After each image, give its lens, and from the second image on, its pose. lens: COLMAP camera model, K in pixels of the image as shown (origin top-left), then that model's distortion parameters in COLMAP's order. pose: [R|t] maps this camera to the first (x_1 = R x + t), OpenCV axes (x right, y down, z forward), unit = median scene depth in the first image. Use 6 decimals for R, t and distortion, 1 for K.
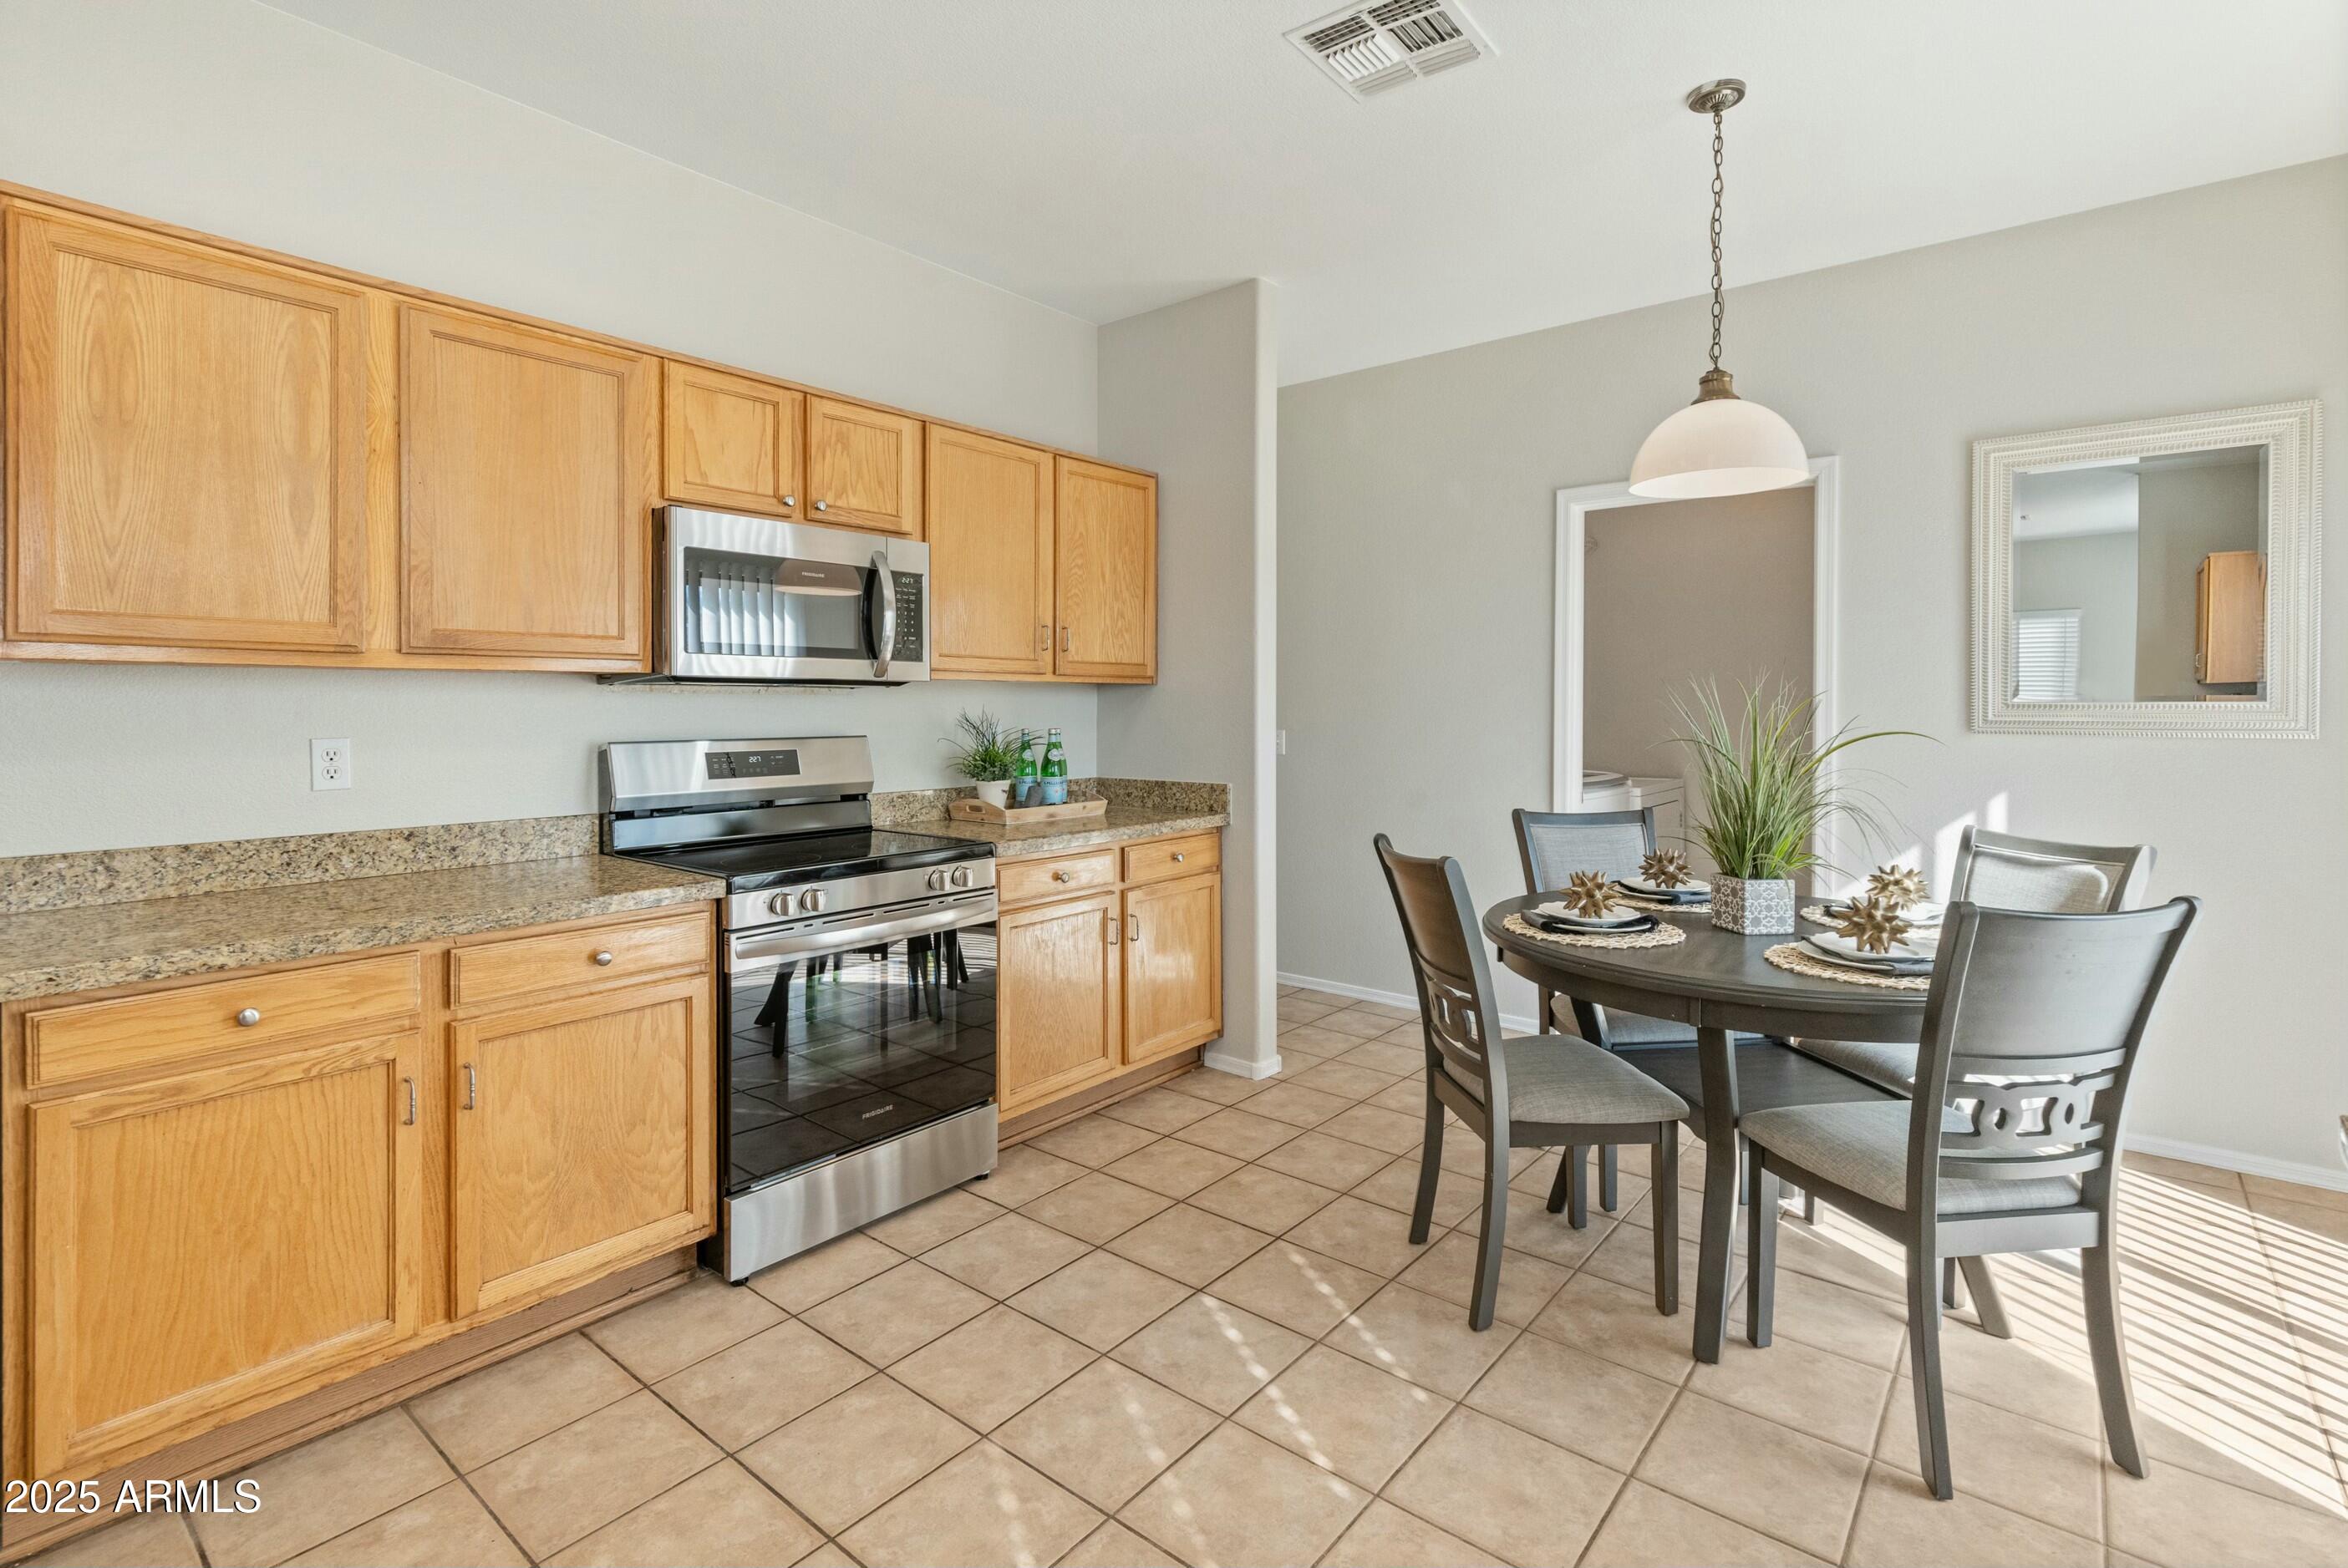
lens RADIAL K [[1092.8, 0, 1188.2], [0, 1092.8, 717.6], [0, 0, 1]] dist [0.004080, 0.000398]
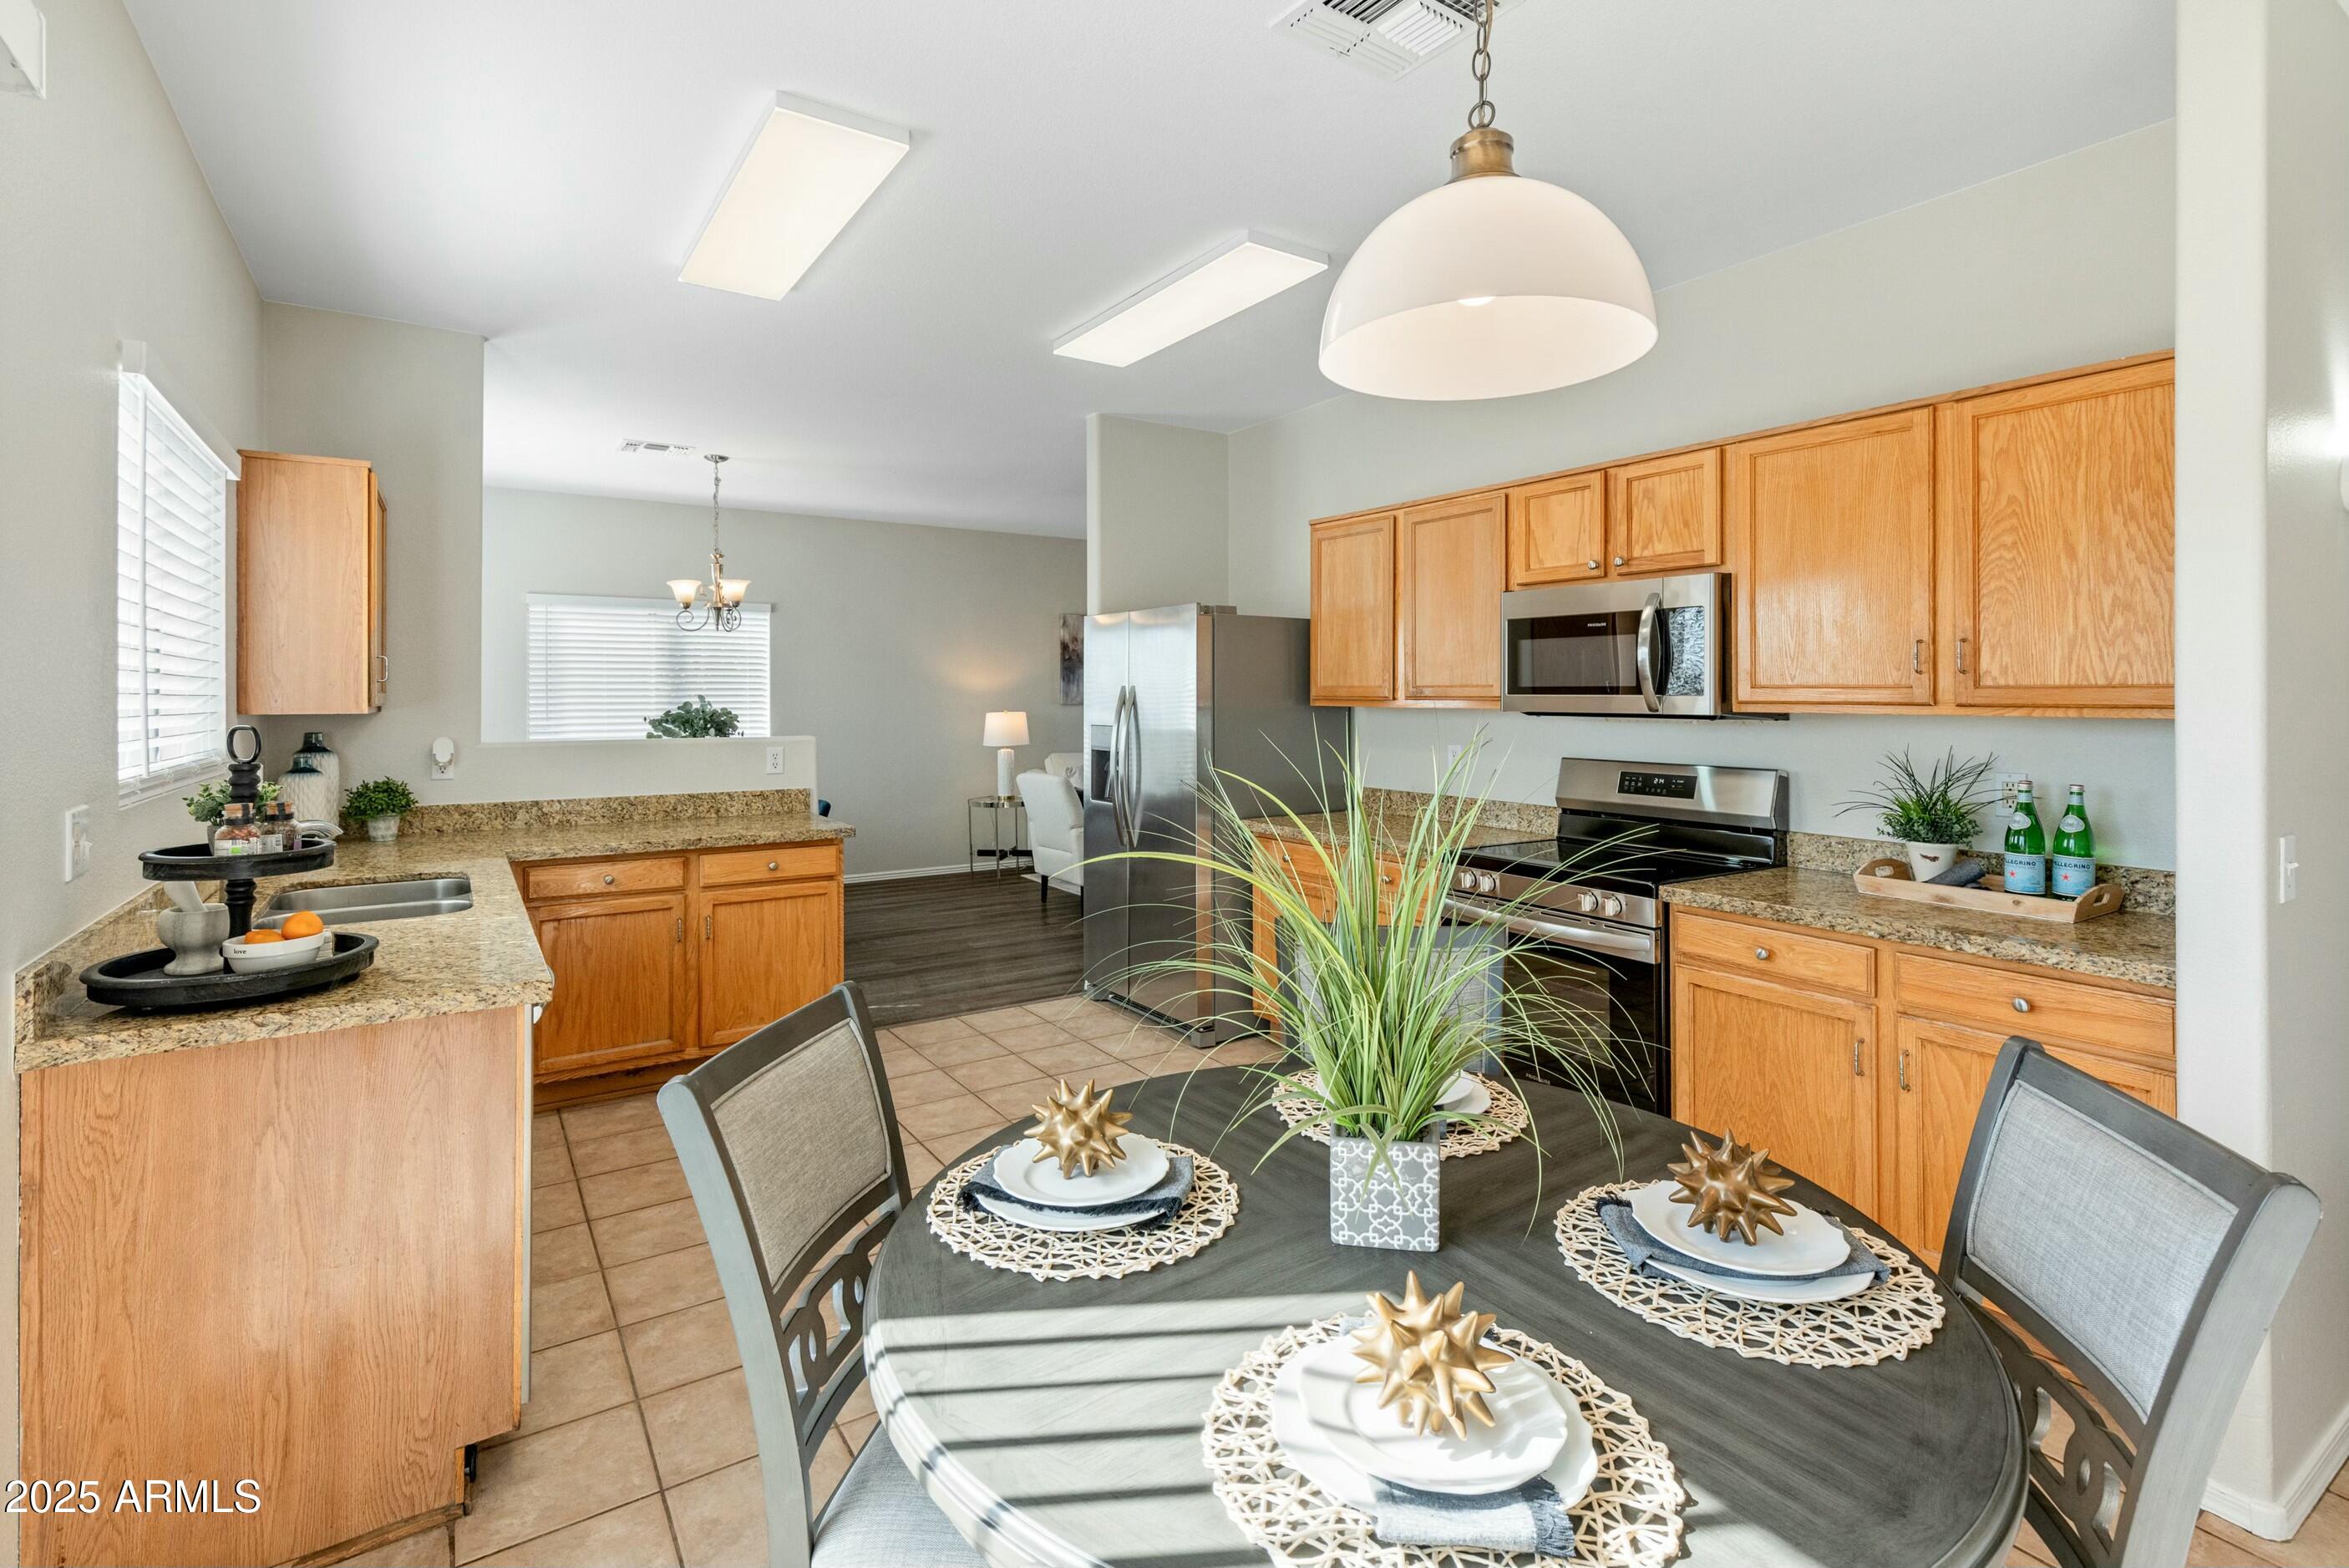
lens RADIAL K [[1096.5, 0, 1172.9], [0, 1096.5, 690.2], [0, 0, 1]] dist [0.000976, 0.000607]
pose [[-0.304940, -0.002381, -0.952369, 1.018847], [-0.011357, 0.999935, 0.001137, -0.062779], [0.952304, 0.011163, -0.304947, 1.029121]]
